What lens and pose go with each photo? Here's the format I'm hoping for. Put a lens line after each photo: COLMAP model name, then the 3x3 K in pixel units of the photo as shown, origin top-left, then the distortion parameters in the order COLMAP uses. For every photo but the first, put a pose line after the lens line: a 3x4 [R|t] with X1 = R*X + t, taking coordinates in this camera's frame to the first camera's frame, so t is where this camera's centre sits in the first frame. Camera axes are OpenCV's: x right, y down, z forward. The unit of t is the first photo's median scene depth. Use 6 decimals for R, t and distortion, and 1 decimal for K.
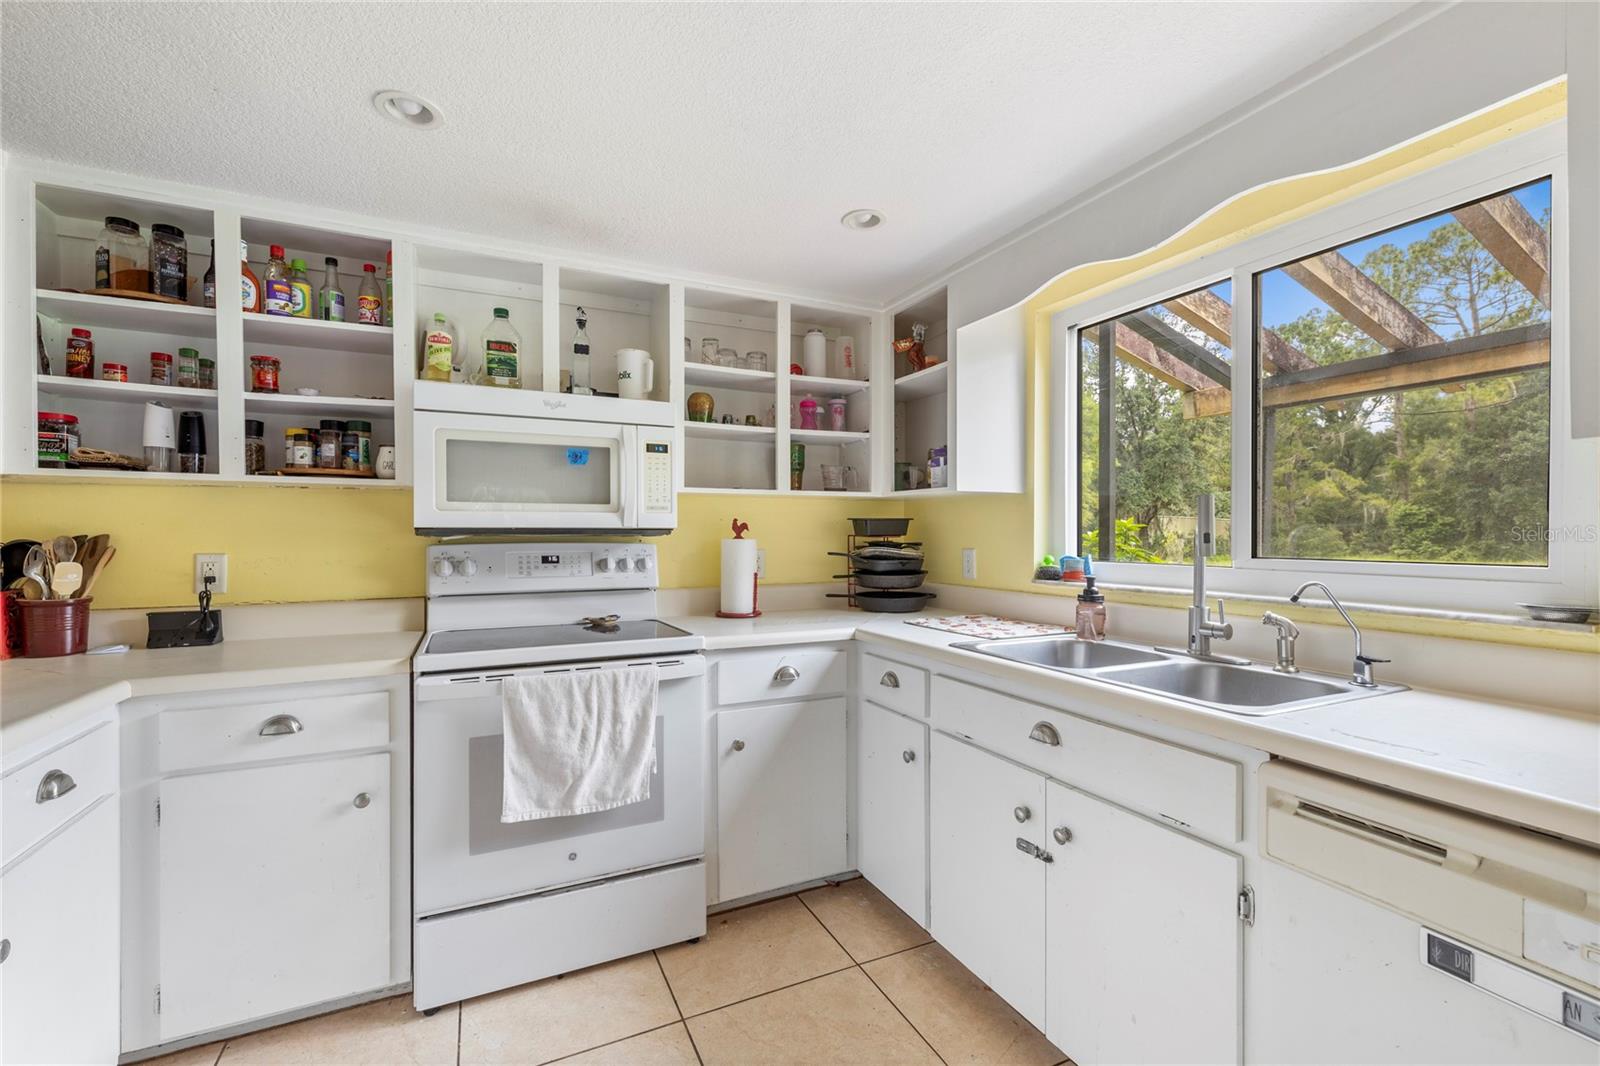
lens RADIAL K [[675.6, 0, 801.2], [0, 675.6, 536.8], [0, 0, 1]] dist [0.000443, 0.000270]
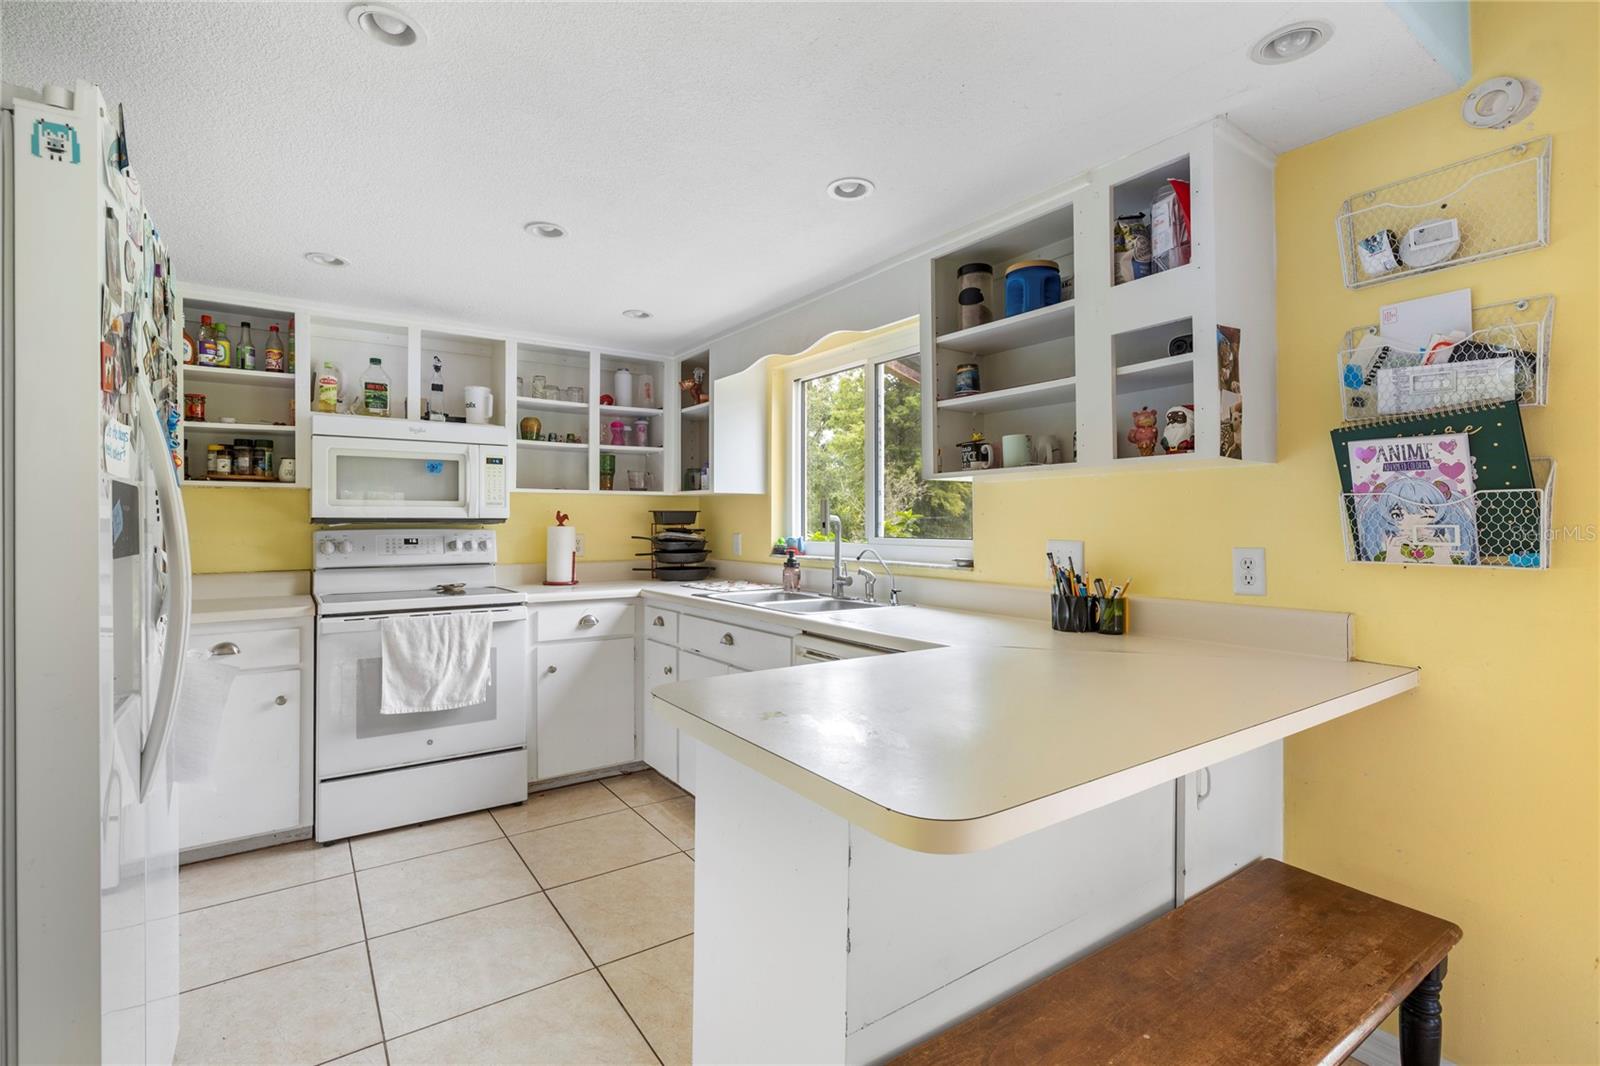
lens RADIAL K [[732.4, 0, 798.0], [0, 732.4, 516.3], [0, 0, 1]] dist [-0.000233, -0.000006]
pose [[0.987606, 0.002151, 0.156937, 0.179661], [0.000040, 0.999903, -0.013953, 0.004485], [-0.156952, 0.013787, 0.987510, -0.629257]]
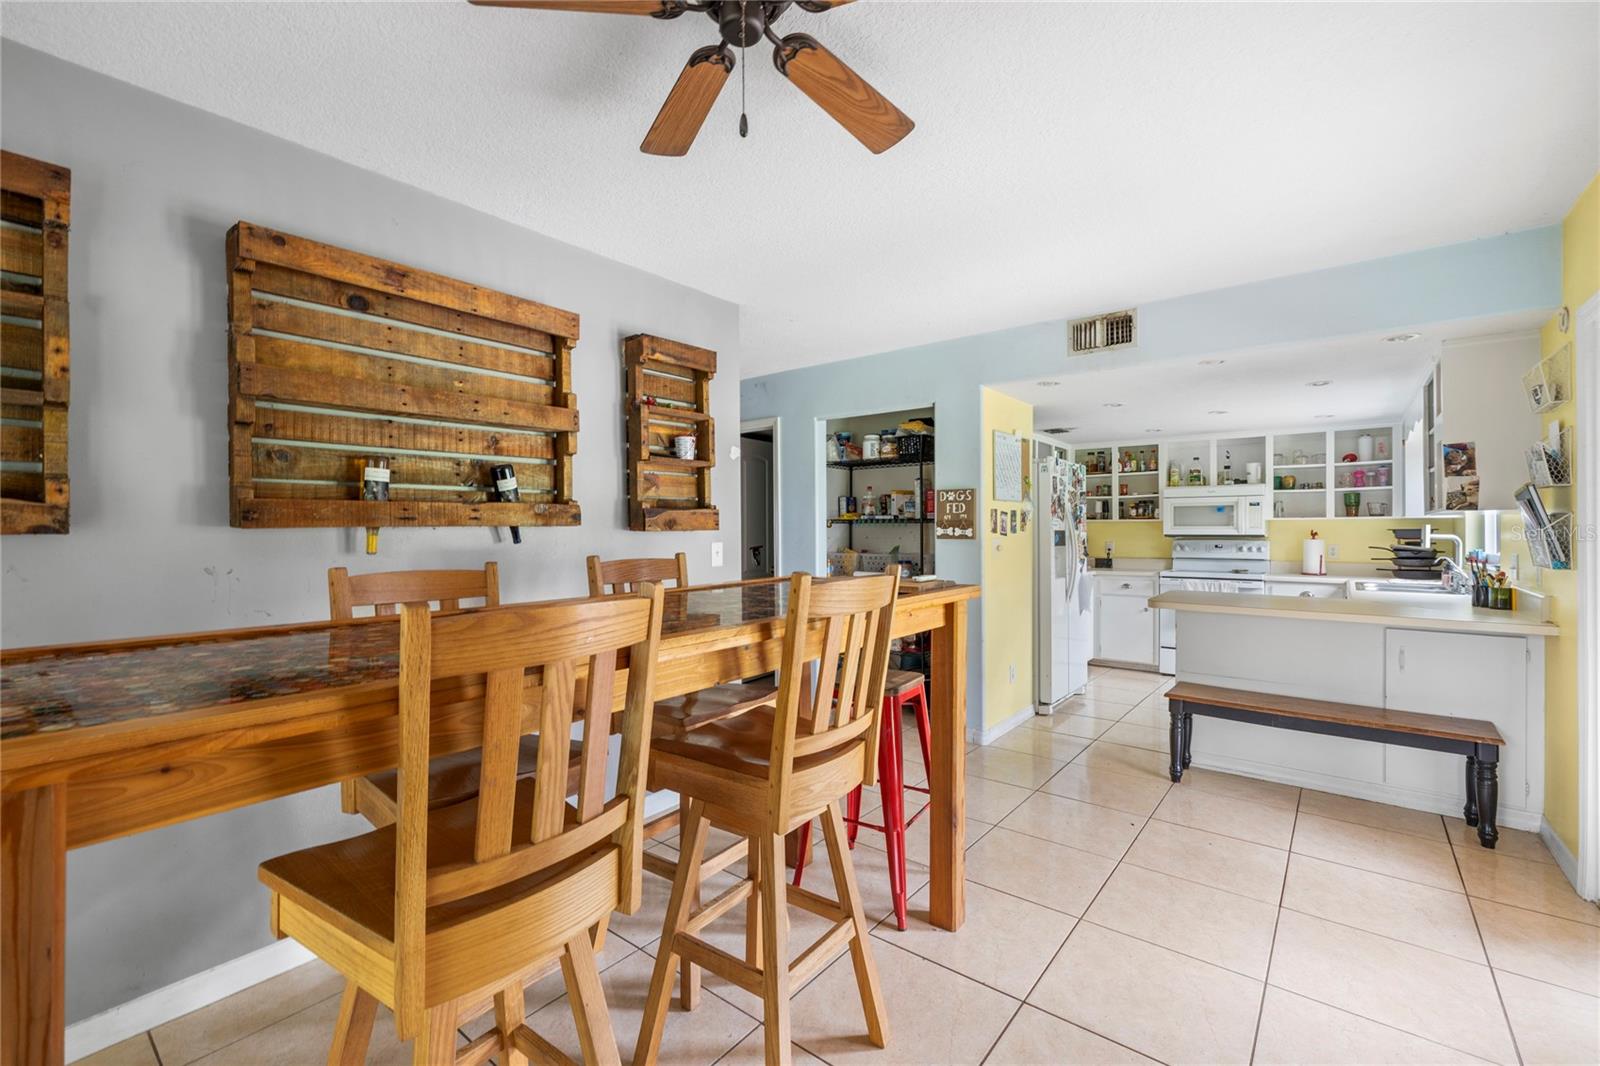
lens RADIAL K [[675.6, 0, 791.3], [0, 675.6, 528.5], [0, 0, 1]] dist [0.000443, 0.000270]
pose [[0.418443, -0.002130, -0.908241, 1.497683], [-0.003970, 0.999983, -0.004174, -0.020500], [0.908235, 0.005352, 0.418427, -1.824120]]
